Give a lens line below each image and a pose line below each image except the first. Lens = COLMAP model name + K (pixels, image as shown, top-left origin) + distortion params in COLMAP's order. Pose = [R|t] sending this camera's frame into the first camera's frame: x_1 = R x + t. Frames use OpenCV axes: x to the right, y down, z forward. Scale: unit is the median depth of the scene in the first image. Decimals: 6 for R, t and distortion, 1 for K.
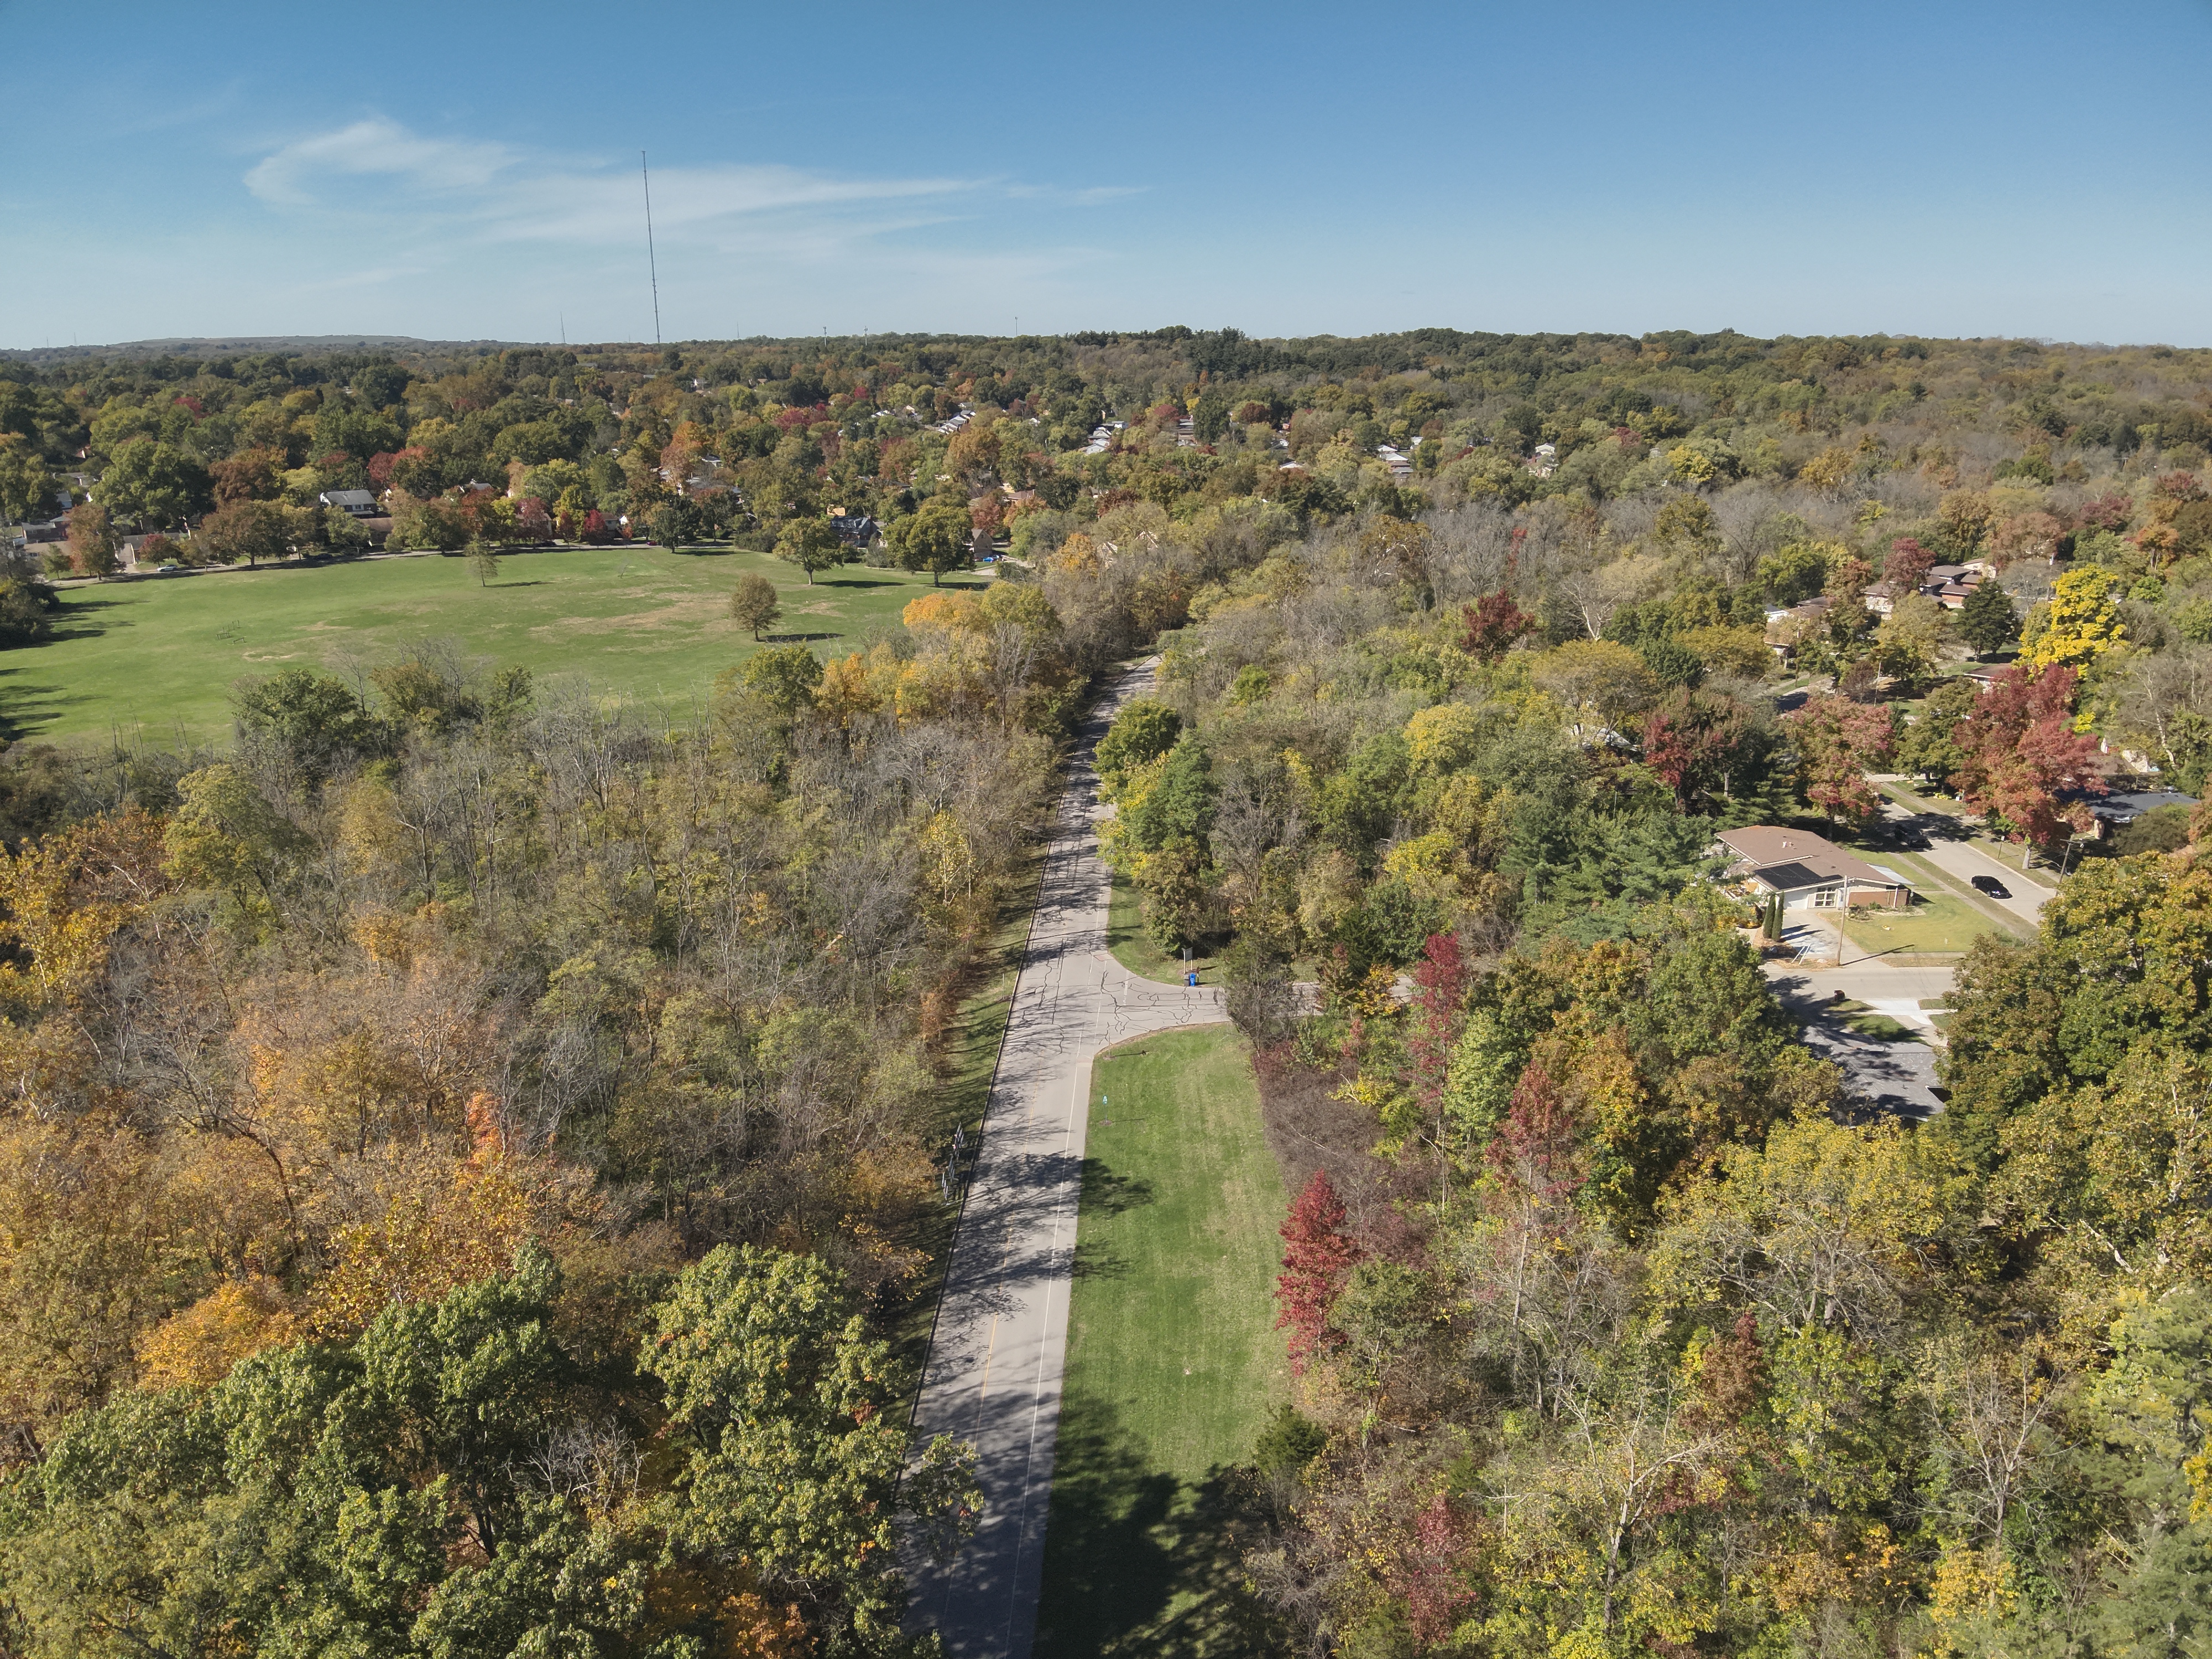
lens RADIAL K [[1644.5, 0, 1085.3], [0, 1644.5, 858.5], [0, 0, 1]] dist [0.126819, -0.252594]
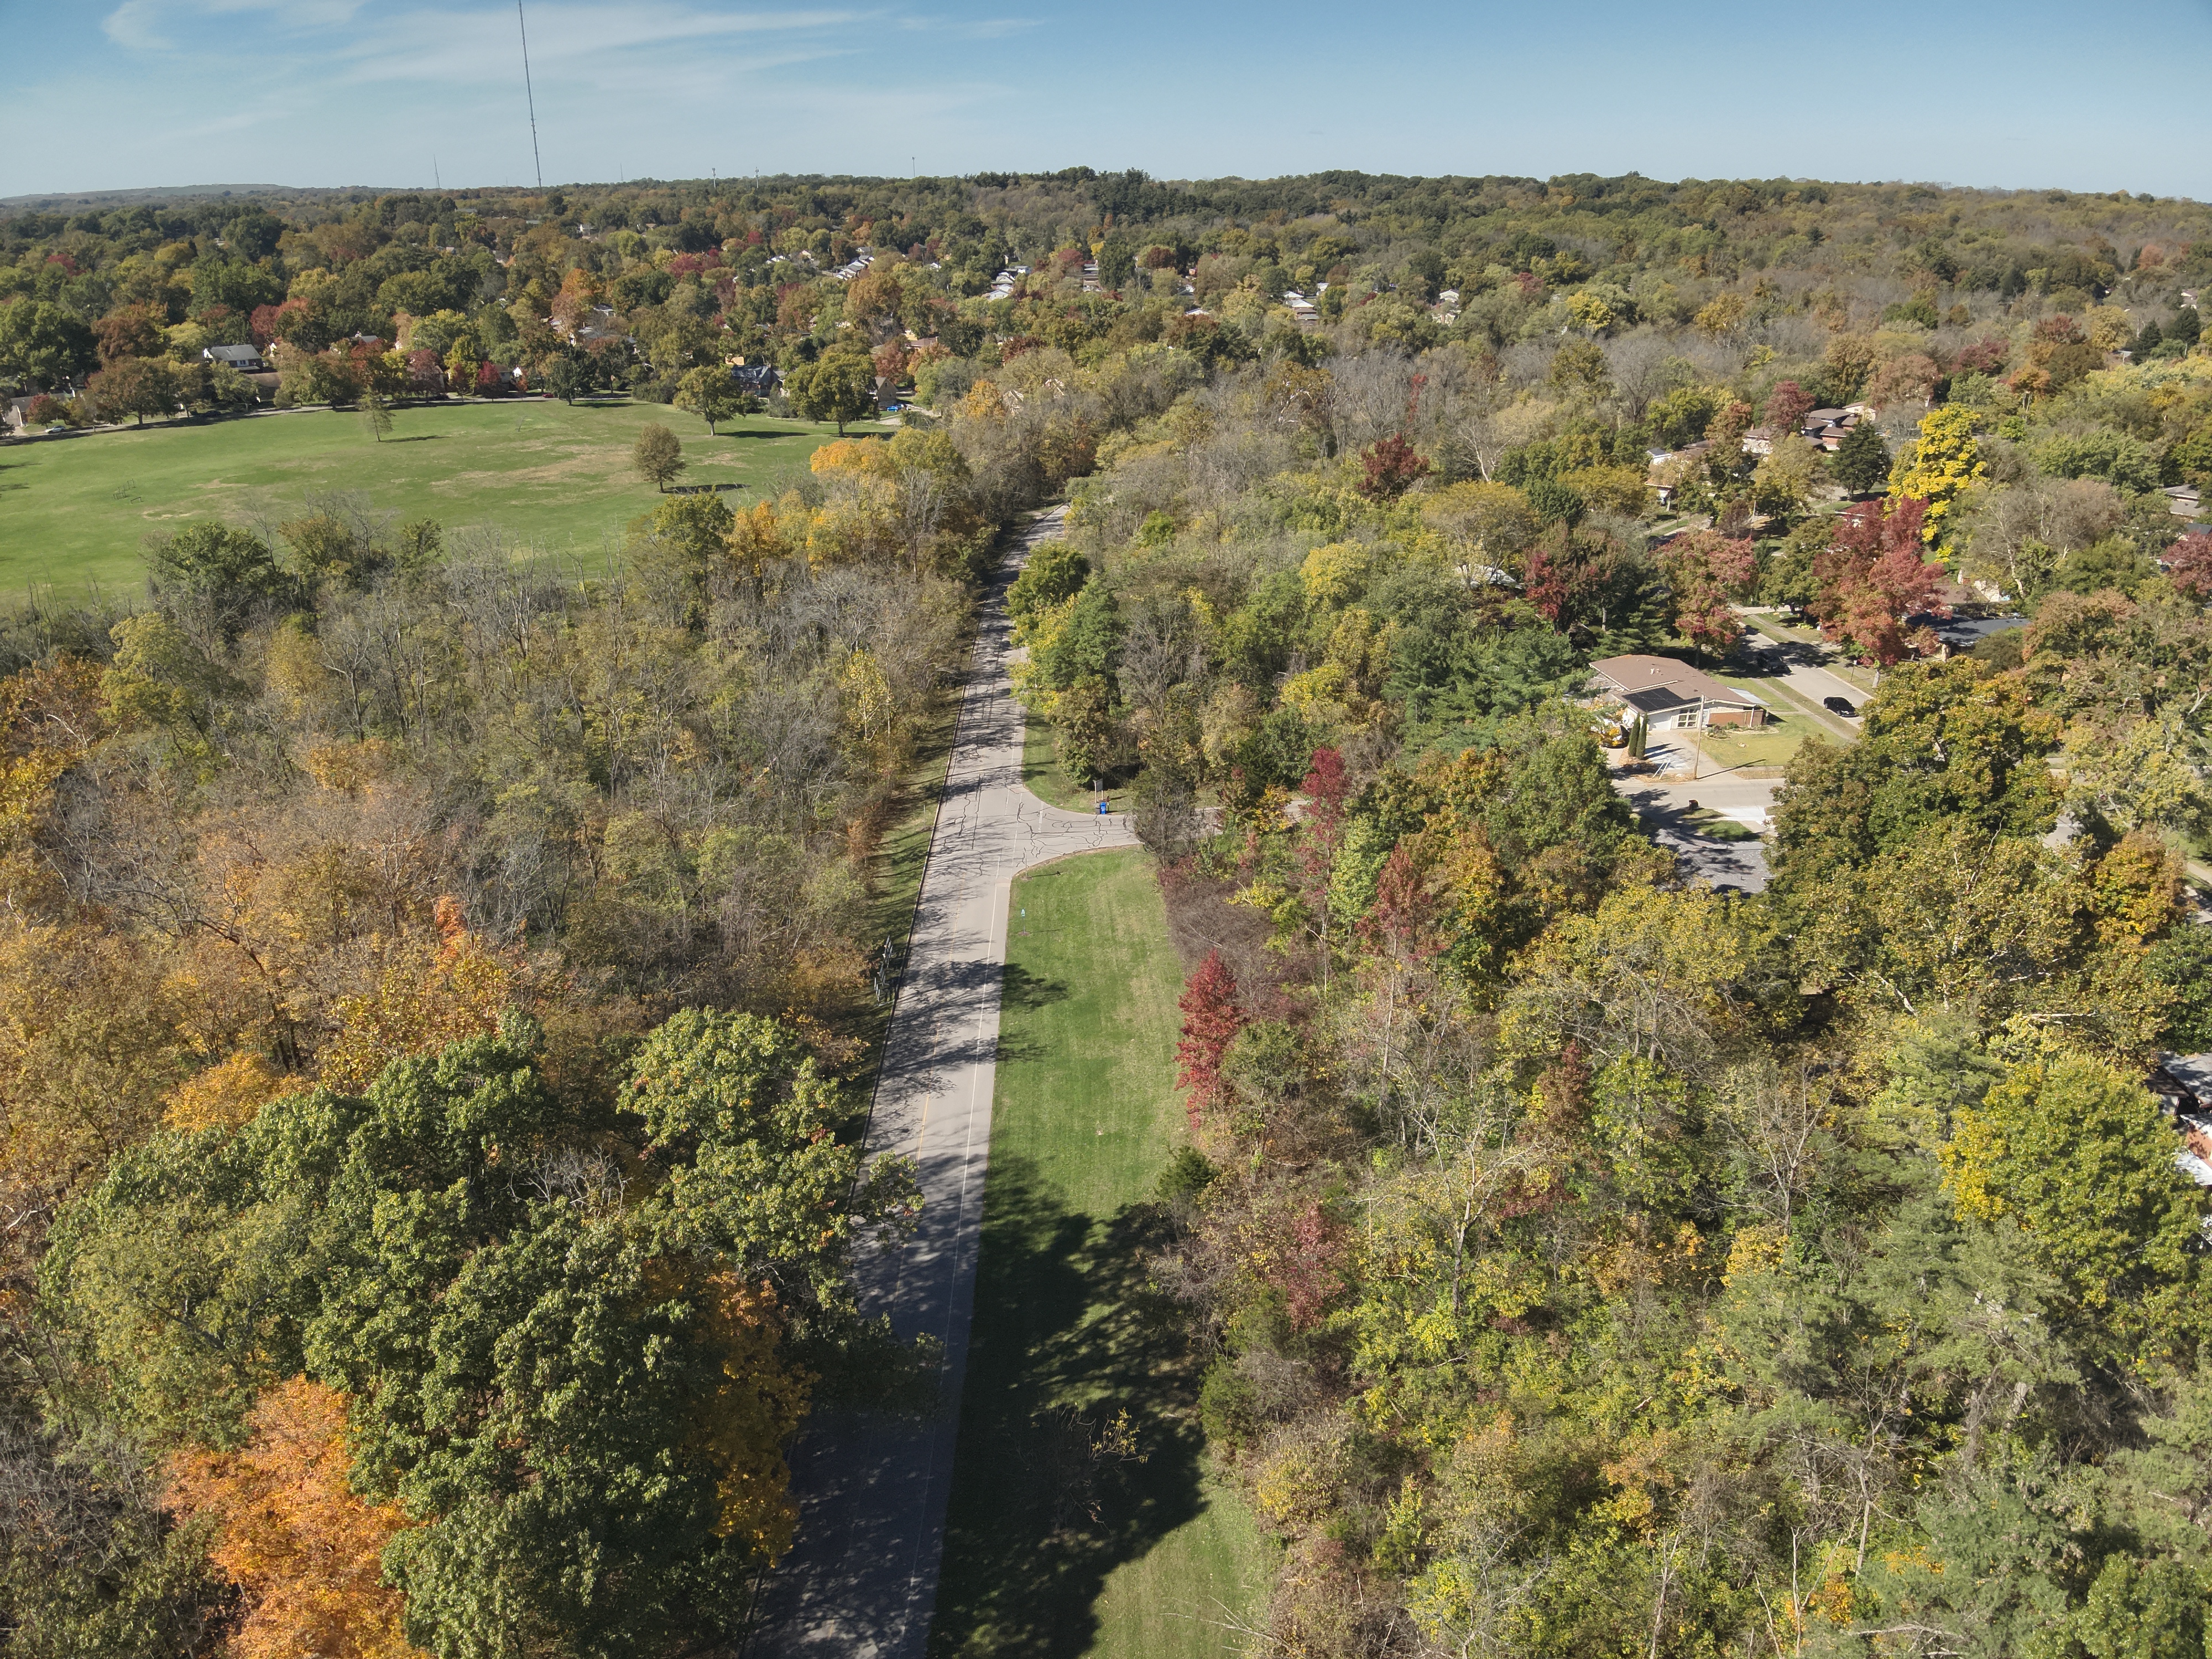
lens RADIAL K [[1766.1, 0, 1109.7], [0, 1766.1, 894.4], [0, 0, 1]] dist [0.152428, -0.350216]
pose [[0.997977, -0.023705, 0.058992, 0.000715], [0.019094, 0.996807, 0.077529, 0.039659], [-0.060641, -0.076246, 0.995243, -0.134488]]
